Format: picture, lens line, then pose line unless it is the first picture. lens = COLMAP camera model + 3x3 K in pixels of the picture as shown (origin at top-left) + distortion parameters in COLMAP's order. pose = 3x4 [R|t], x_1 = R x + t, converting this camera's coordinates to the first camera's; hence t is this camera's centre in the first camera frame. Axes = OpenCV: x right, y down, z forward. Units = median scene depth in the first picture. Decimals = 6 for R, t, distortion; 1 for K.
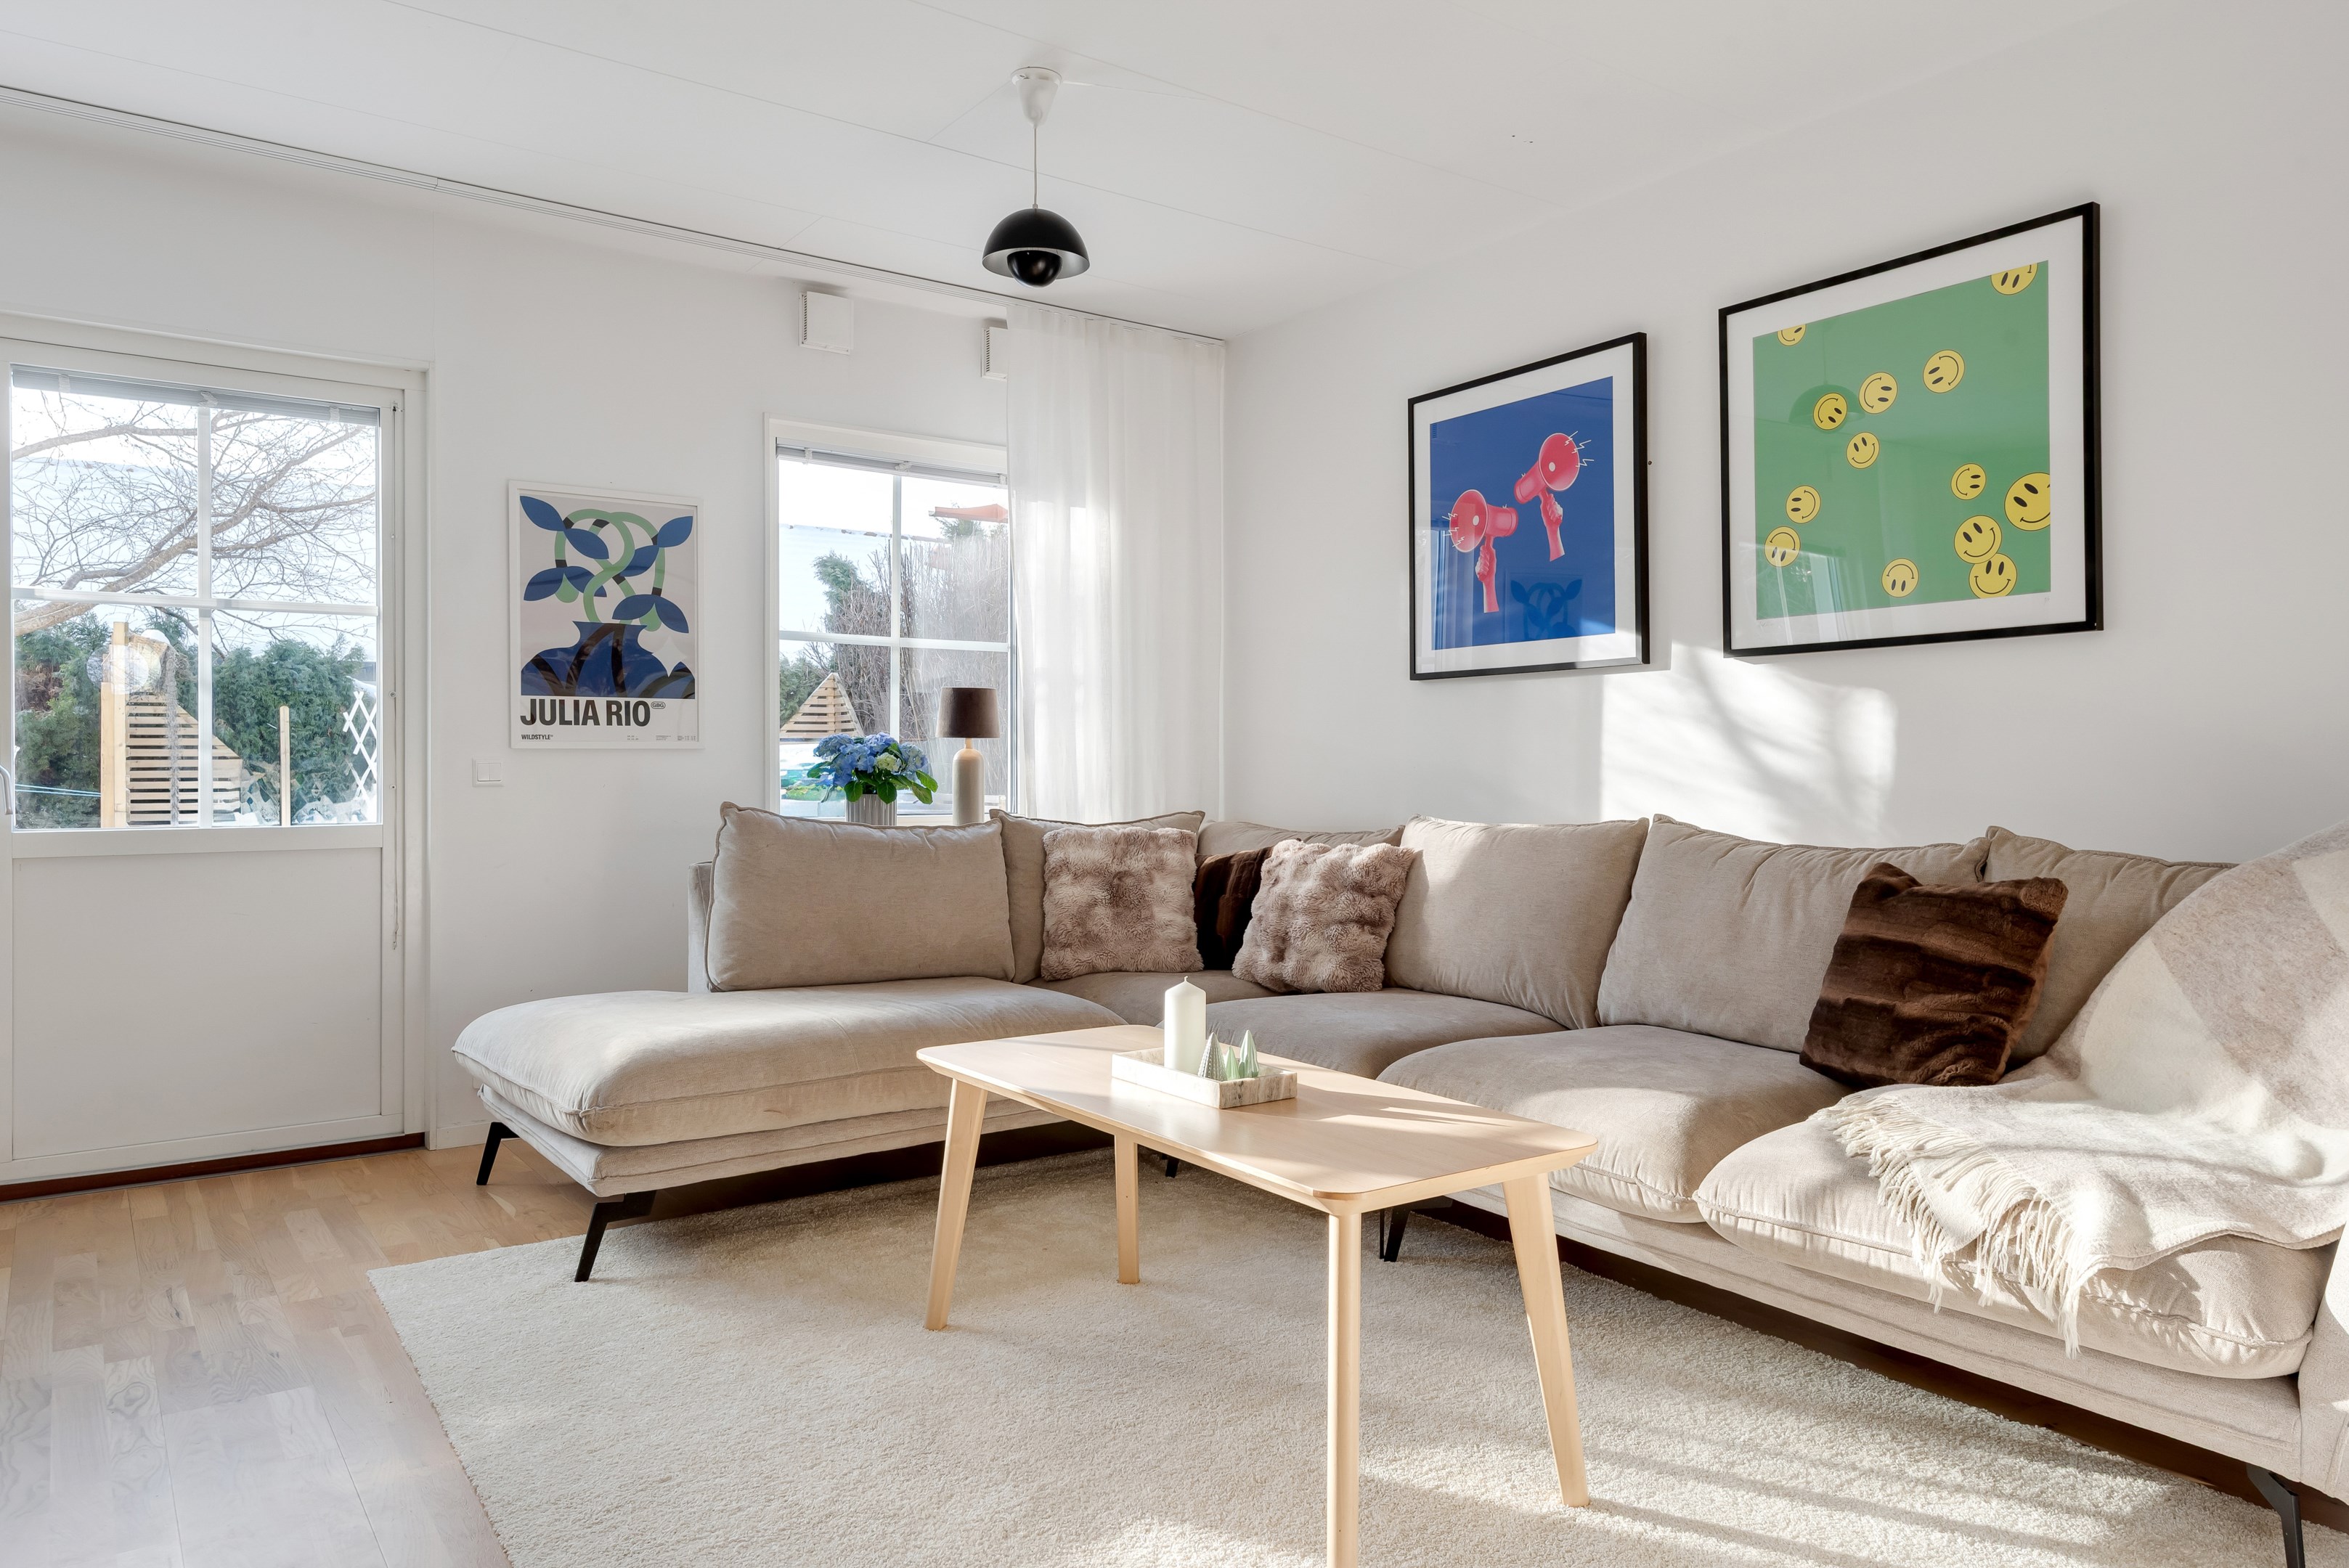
lens RADIAL K [[1523.6, 0, 1178.7], [0, 1523.6, 766.6], [0, 0, 1]] dist [0.023790, -0.000176]
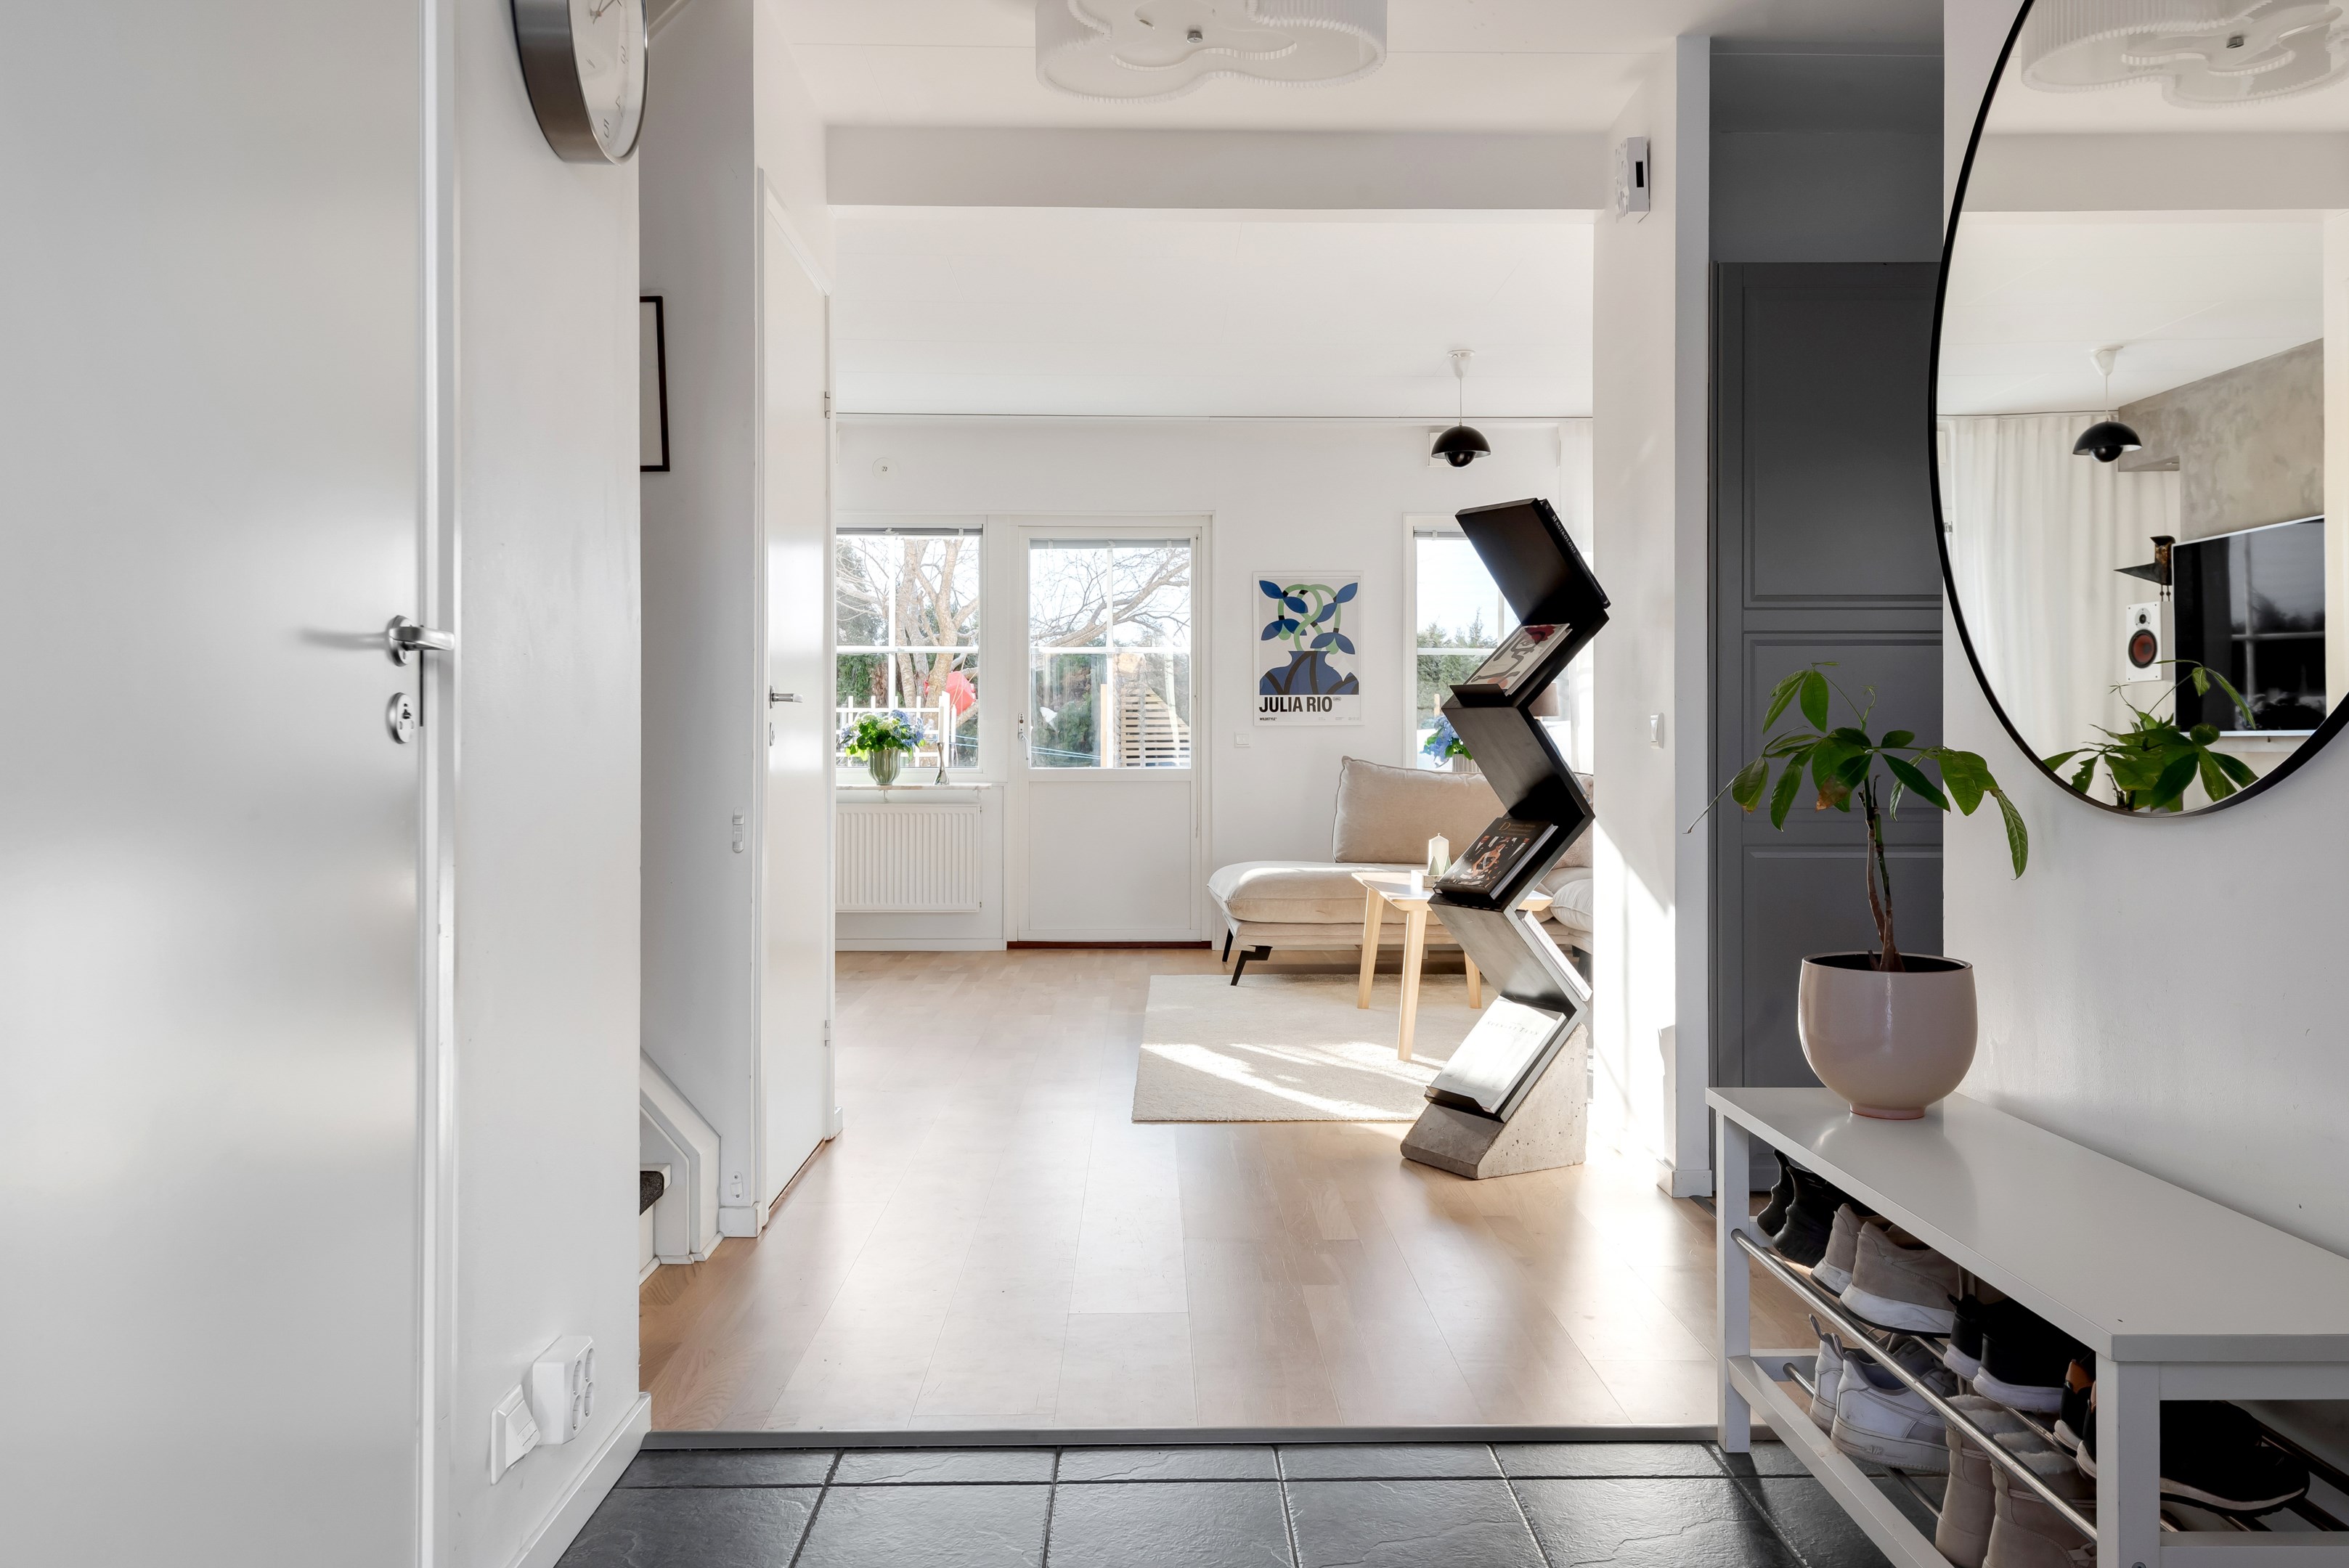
lens RADIAL K [[1644.3, 0, 1178.6], [0, 1644.3, 736.2], [0, 0, 1]] dist [0.033440, -0.000253]
pose [[0.827589, -0.001567, -0.561332, 0.529519], [-0.001129, 0.999989, -0.004456, 0.008152], [0.561333, 0.004322, 0.827579, -0.581561]]
